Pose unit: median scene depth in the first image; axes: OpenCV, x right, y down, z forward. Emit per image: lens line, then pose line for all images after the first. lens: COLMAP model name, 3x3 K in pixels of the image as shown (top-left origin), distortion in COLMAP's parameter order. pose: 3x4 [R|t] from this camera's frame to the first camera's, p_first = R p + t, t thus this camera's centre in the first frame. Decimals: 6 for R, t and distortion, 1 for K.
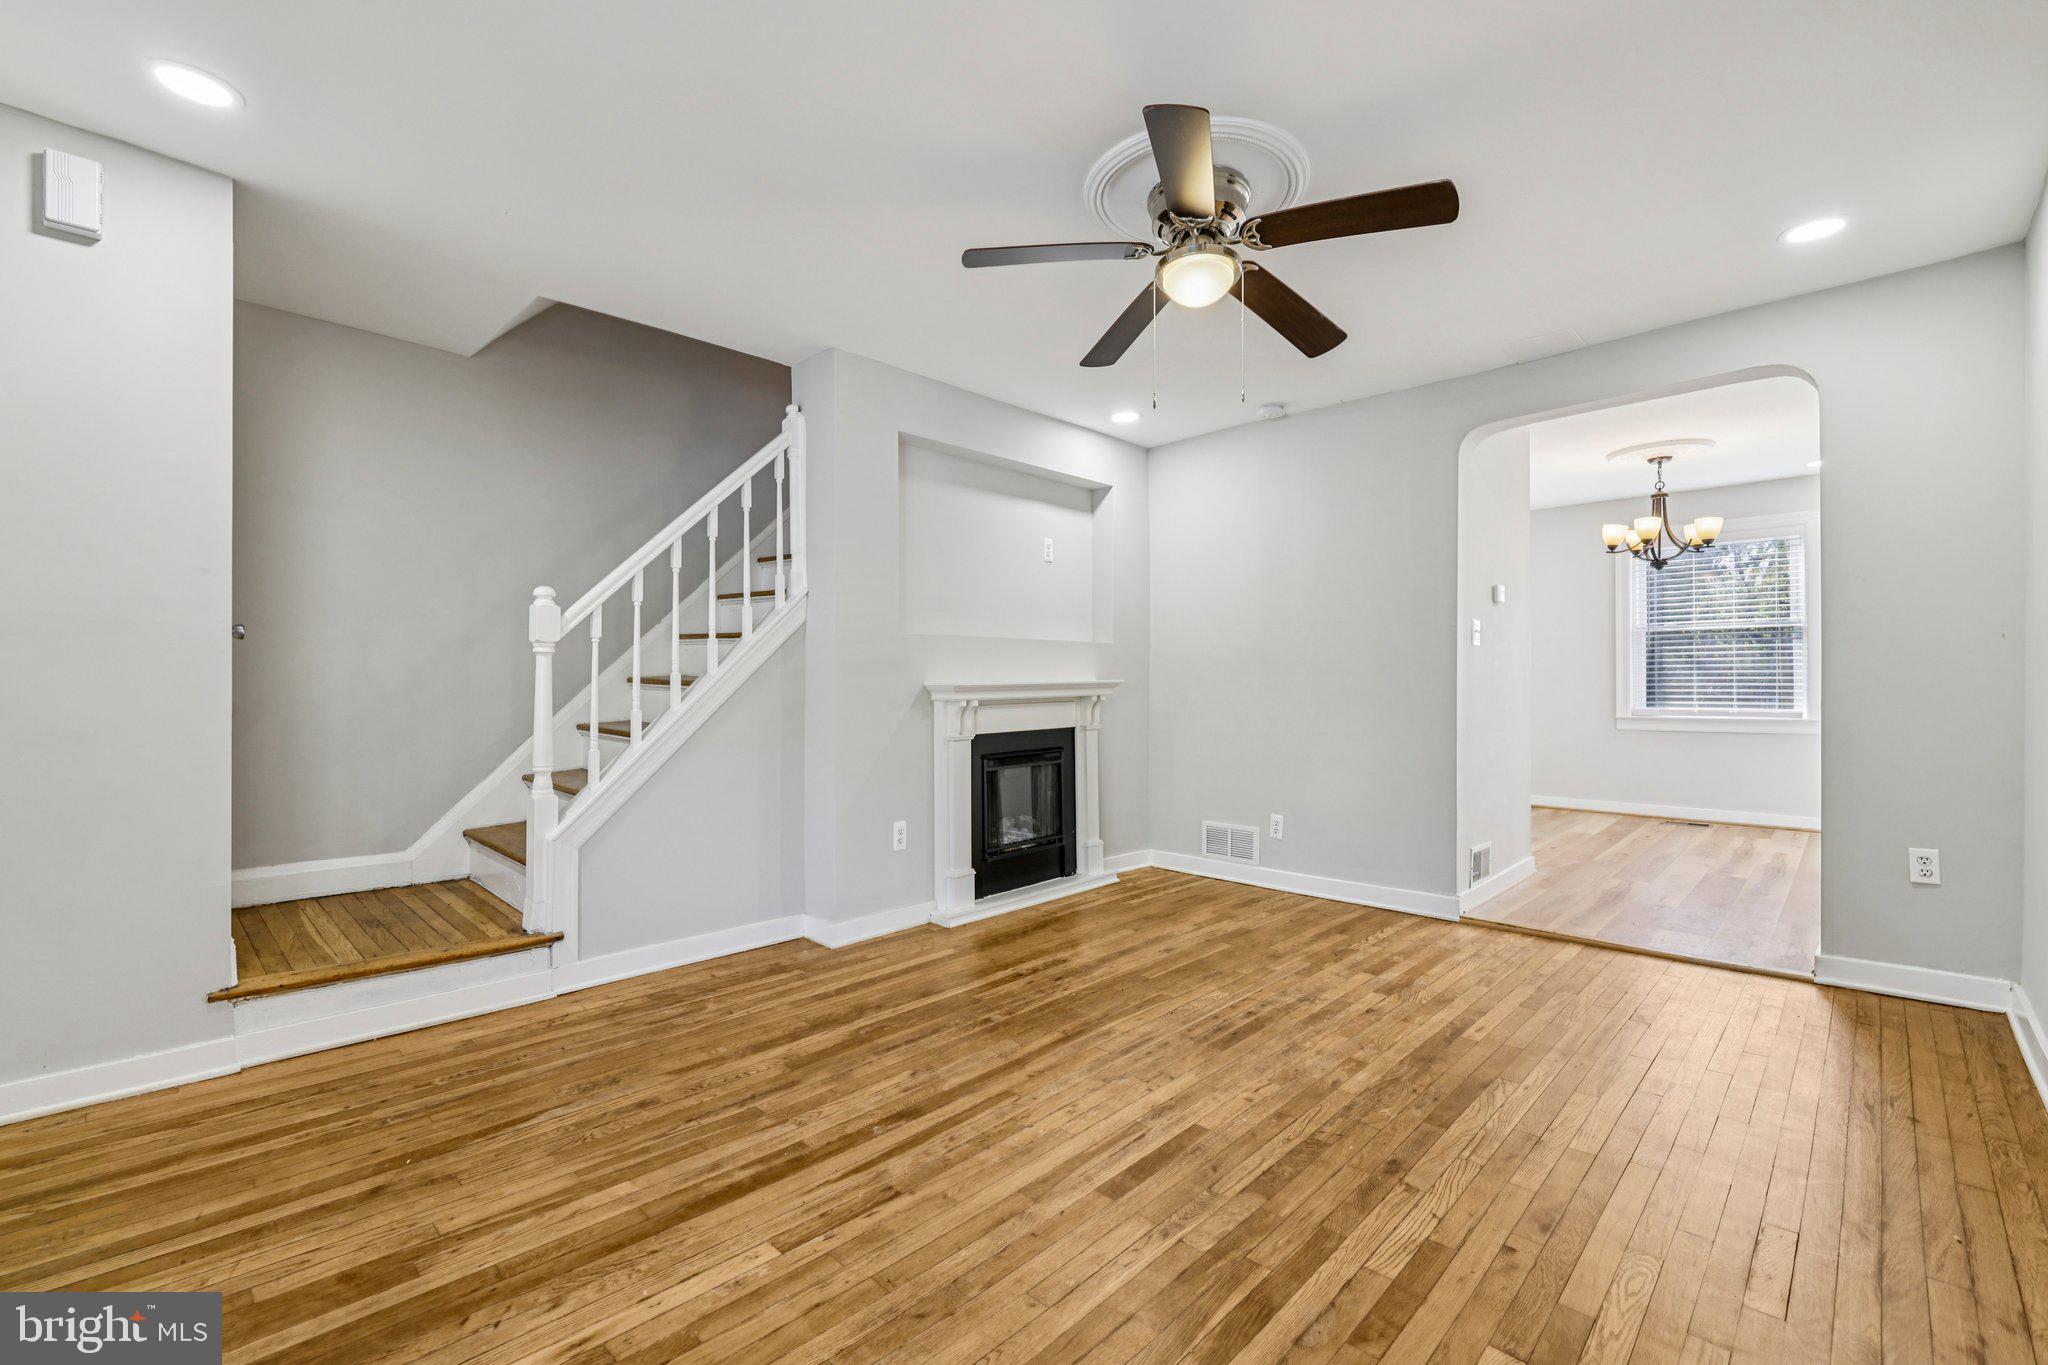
lens RADIAL K [[881.4, 0, 981.3], [0, 881.4, 672.8], [0, 0, 1]] dist [-0.000649, 0.000854]
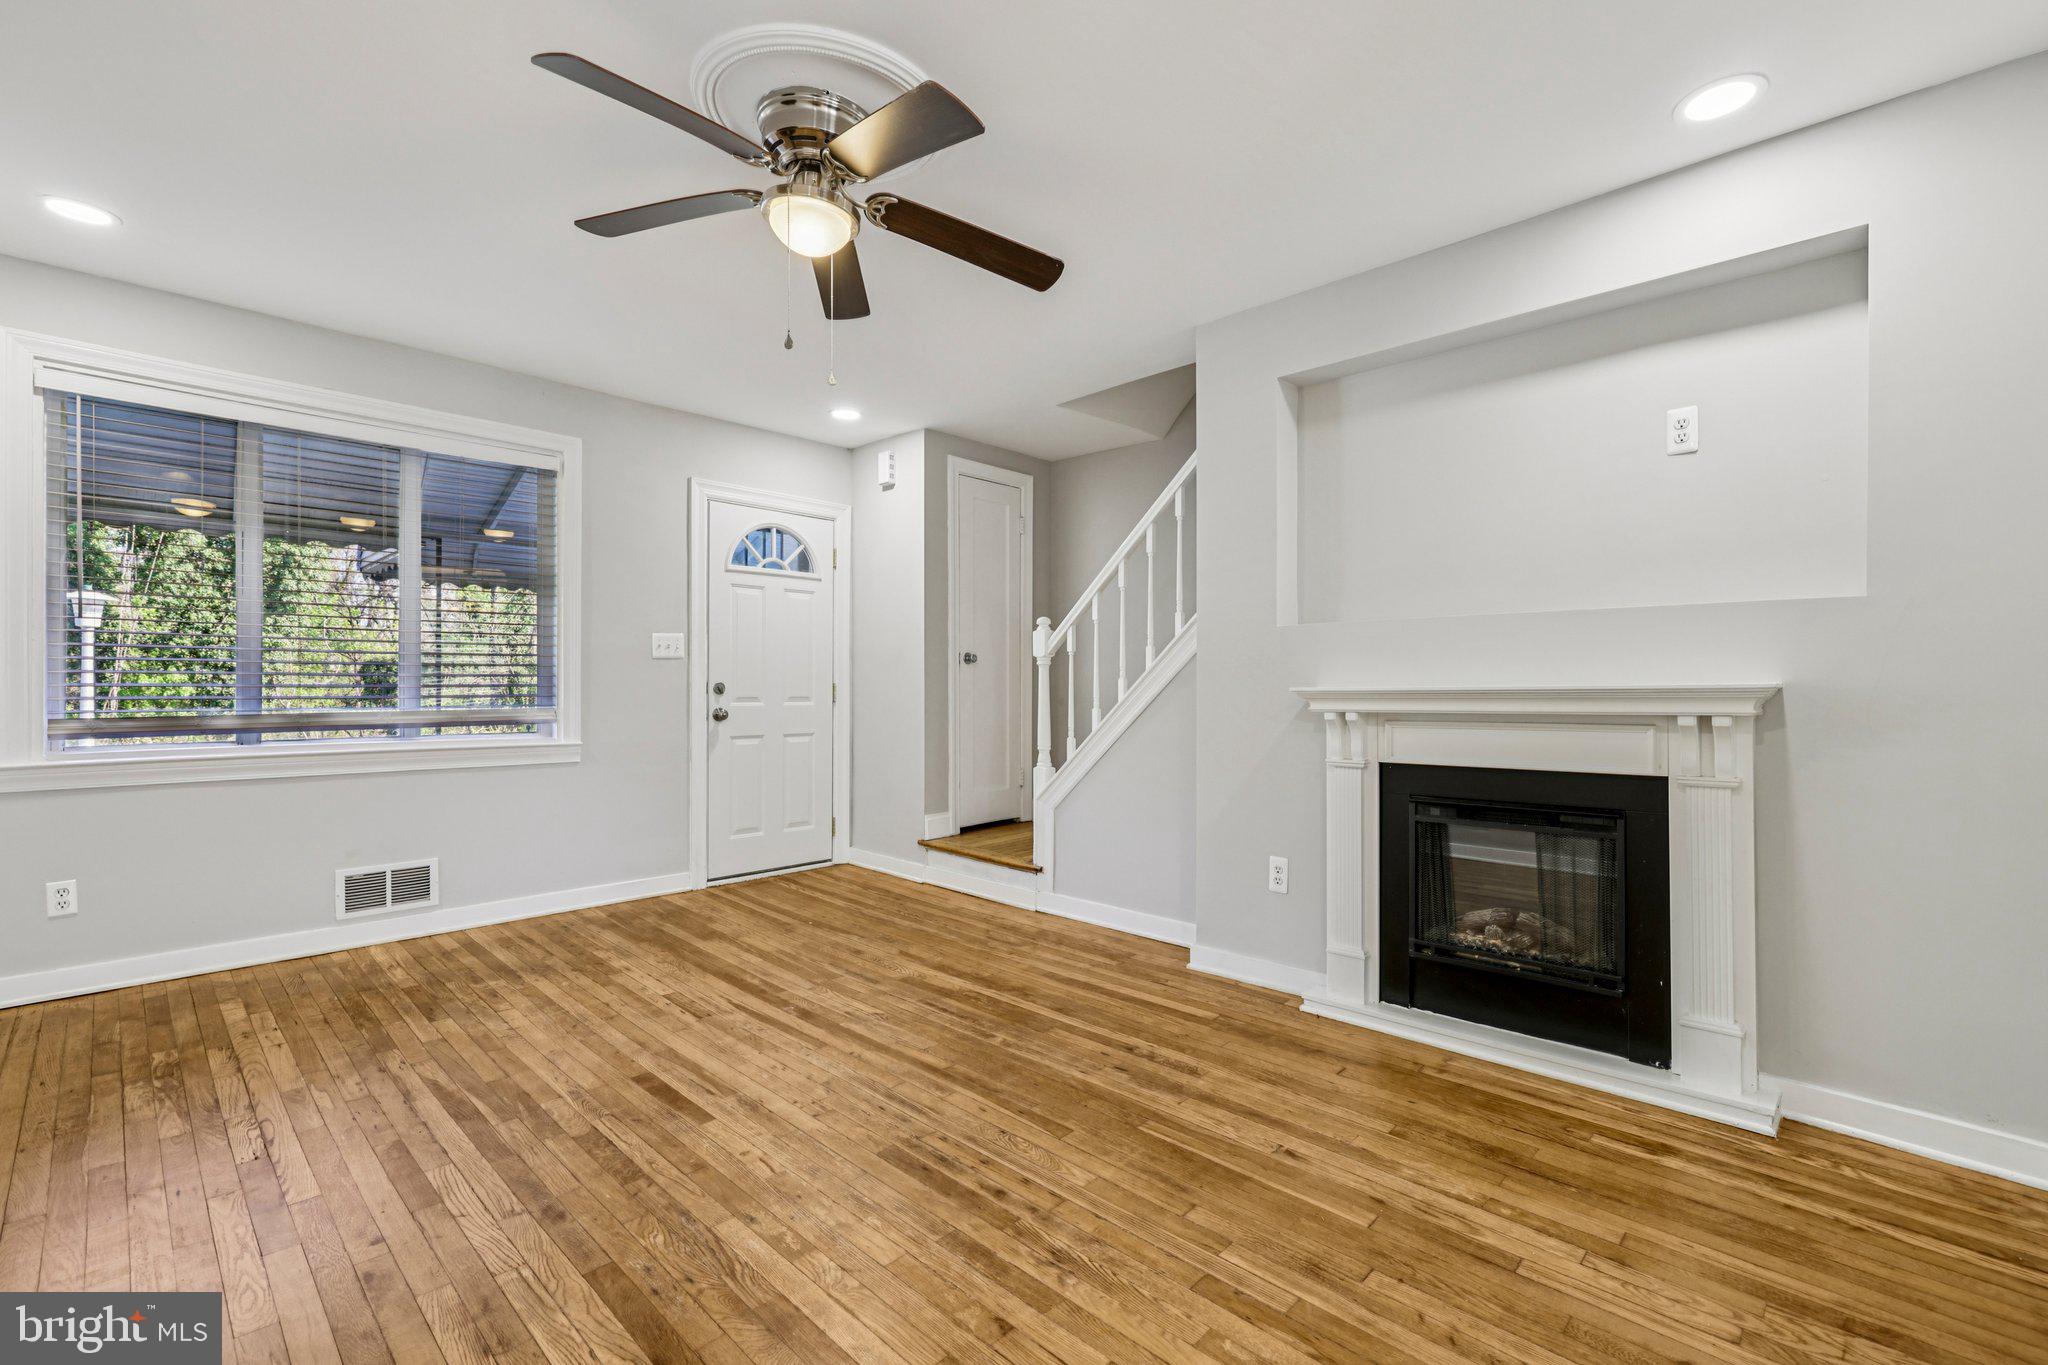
lens RADIAL K [[881.4, 0, 1044.1], [0, 881.4, 688.1], [0, 0, 1]] dist [-0.000649, 0.000854]
pose [[0.038787, 0.001789, -0.999246, 0.968106], [0.007913, 0.999966, 0.002098, 0.012361], [0.999216, -0.007989, 0.038772, 1.022399]]
